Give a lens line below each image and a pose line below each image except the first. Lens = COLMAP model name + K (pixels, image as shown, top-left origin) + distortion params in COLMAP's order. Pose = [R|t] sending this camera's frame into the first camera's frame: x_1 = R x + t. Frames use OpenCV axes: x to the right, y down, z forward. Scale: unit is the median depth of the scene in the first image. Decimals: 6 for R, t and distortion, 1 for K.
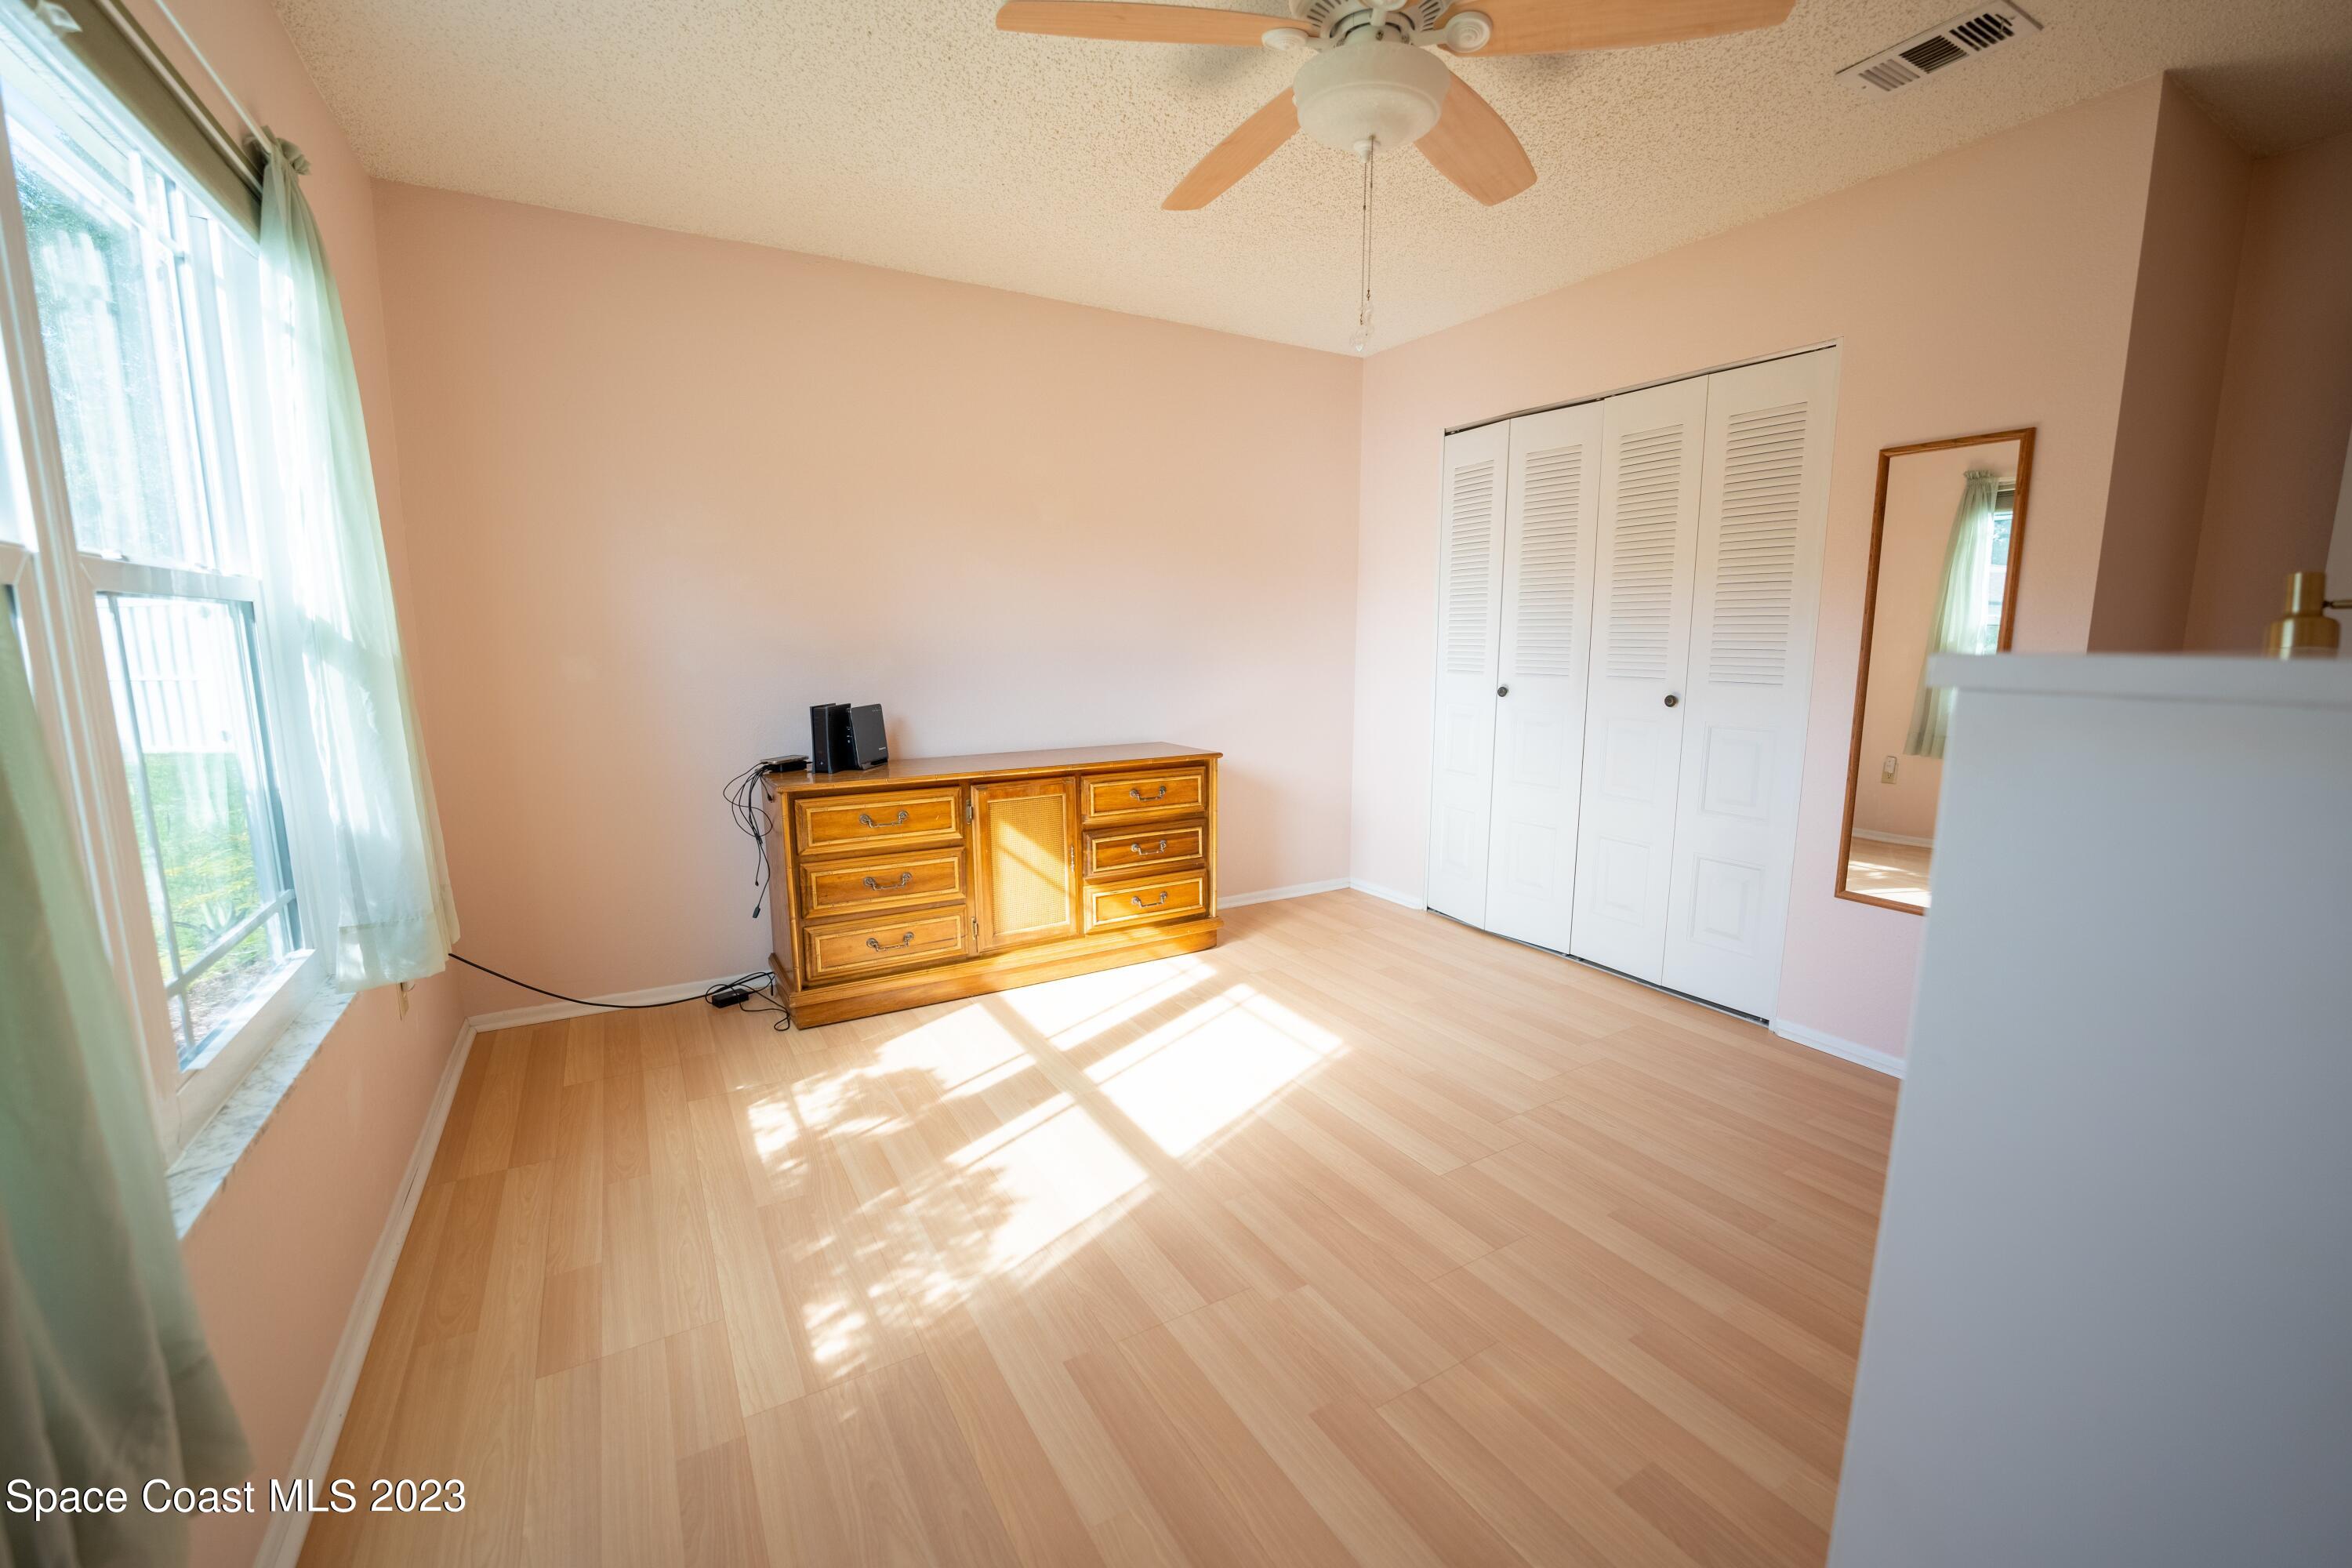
lens RADIAL K [[933.1, 0, 1171.6], [0, 933.1, 774.8], [0, 0, 1]] dist [-0.018503, -0.000089]
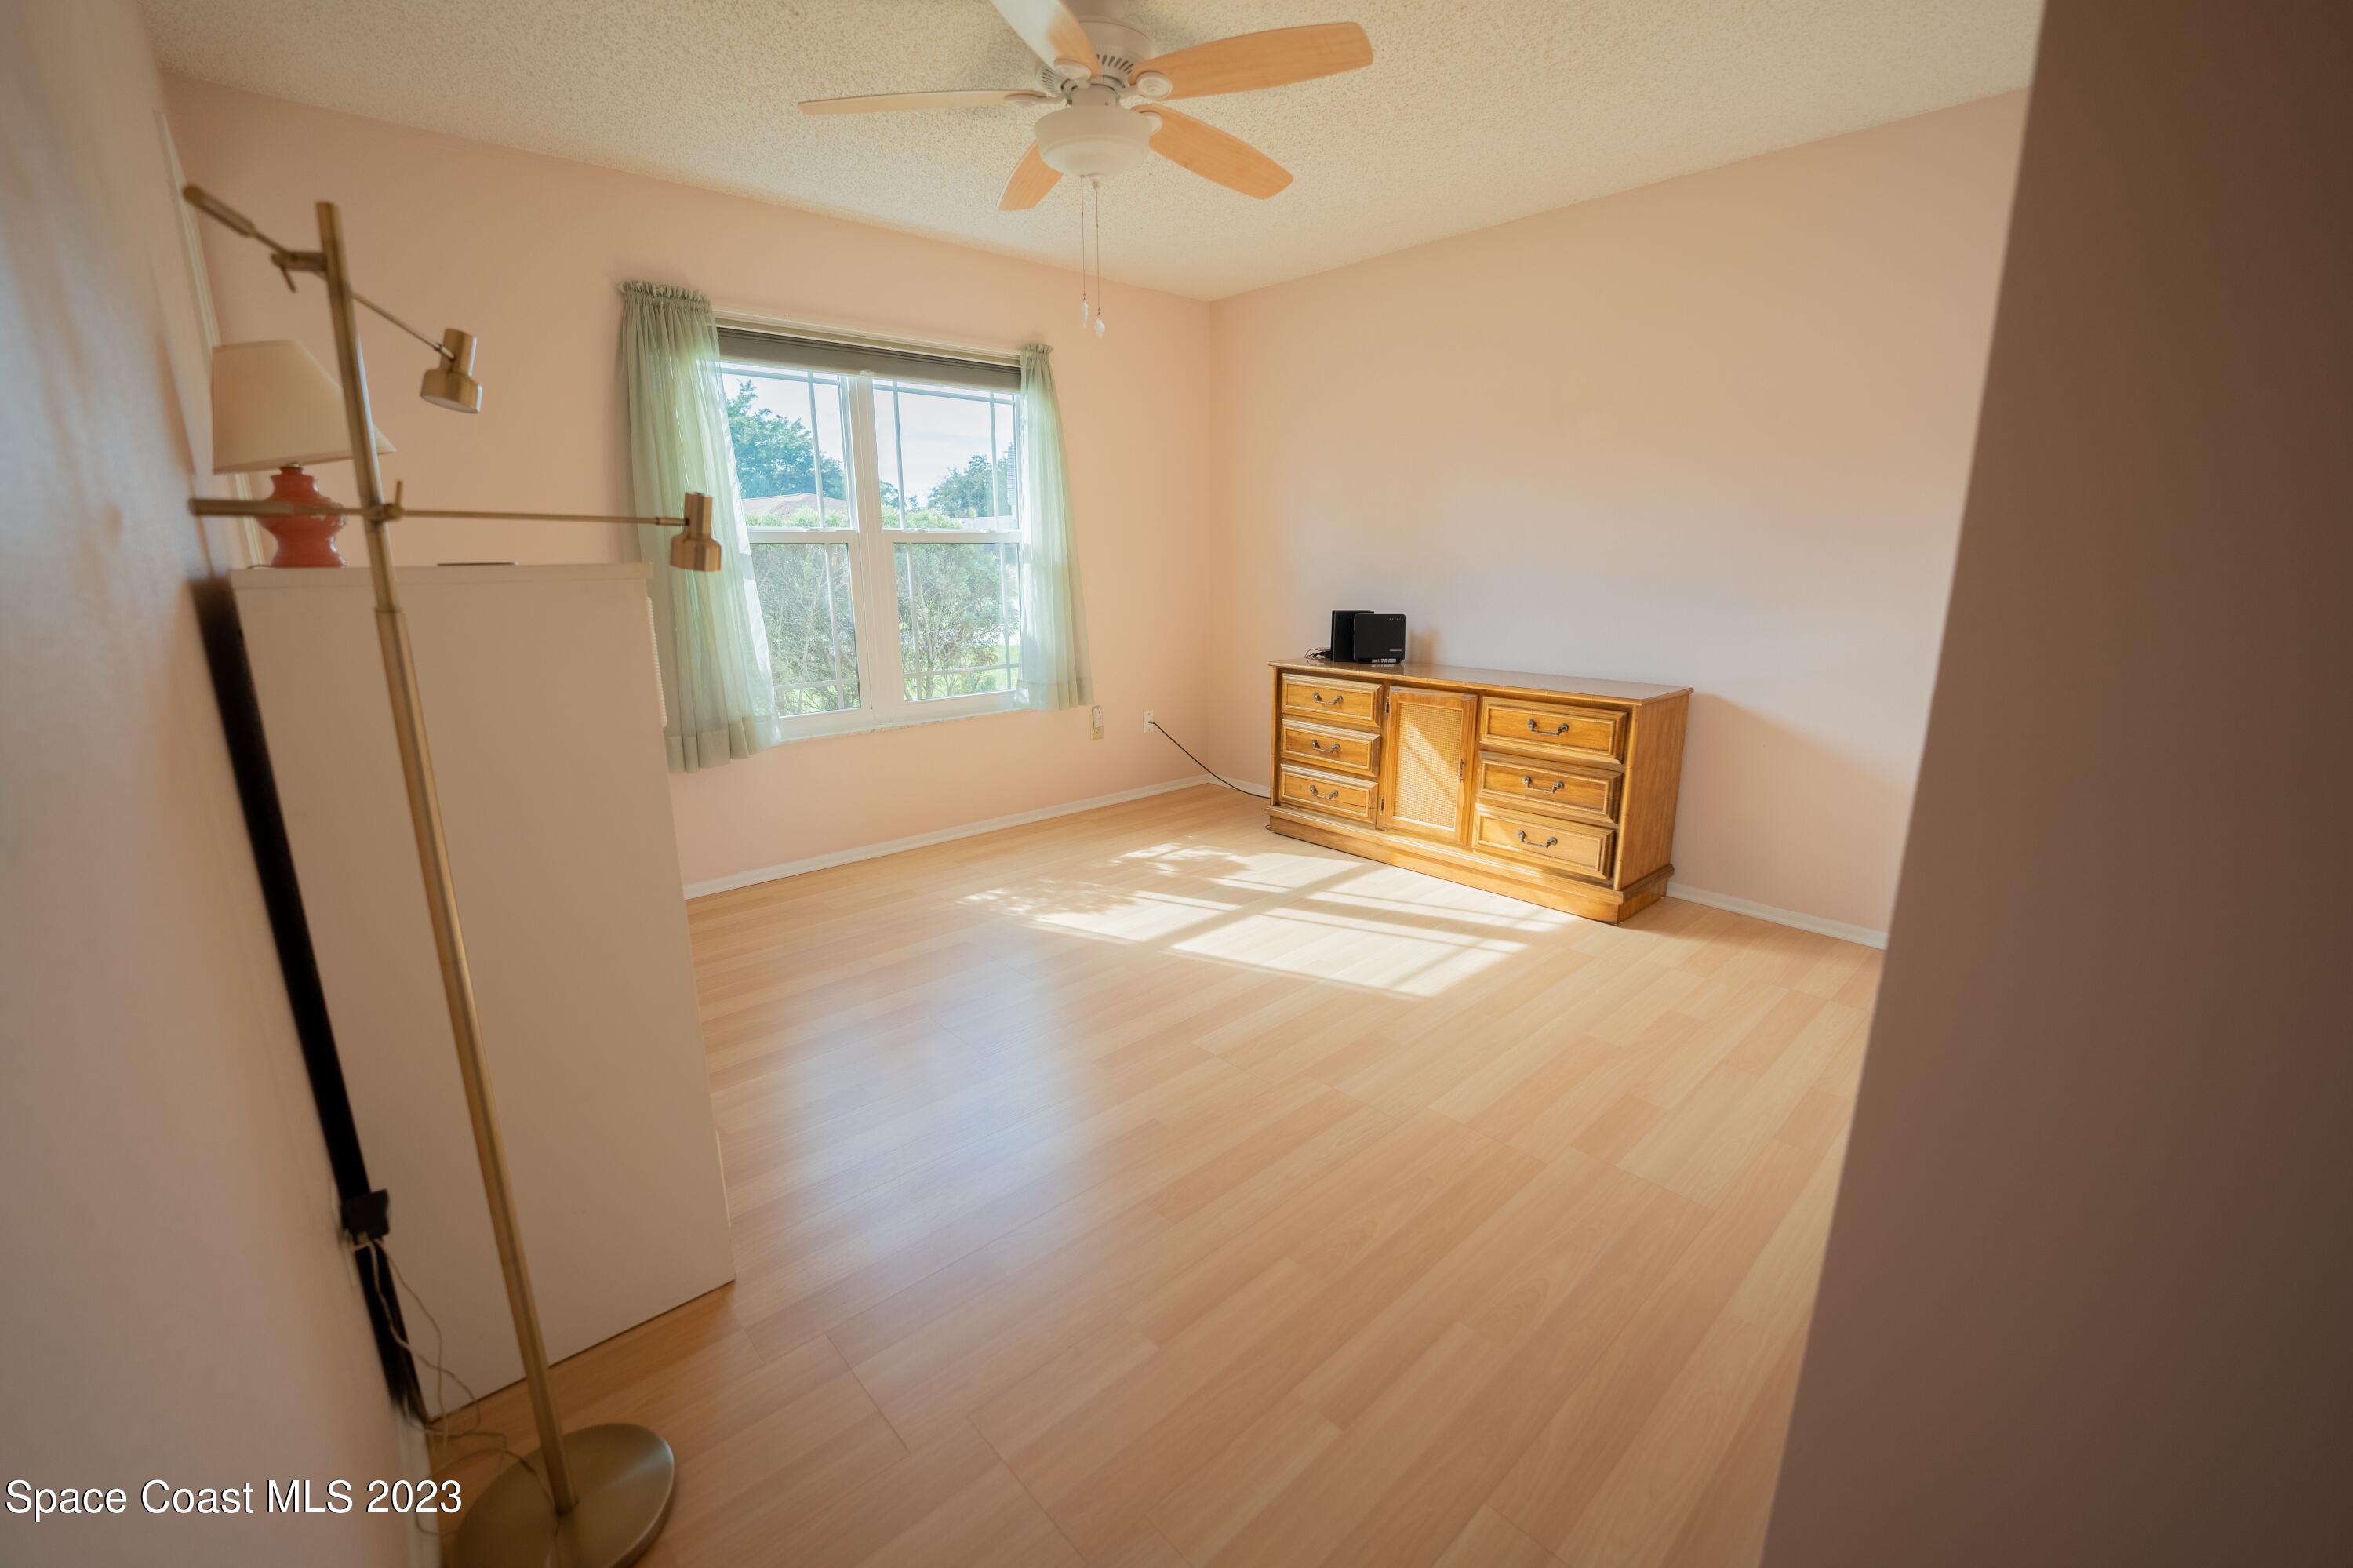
lens RADIAL K [[933.5, 0, 1182.8], [0, 933.5, 789.3], [0, 0, 1]] dist [-0.018503, -0.000089]
pose [[0.255005, 0.242963, -0.935917, 1.019230], [-0.150034, 0.966137, 0.209928, -0.082444], [0.955229, 0.086886, 0.282822, 0.505040]]
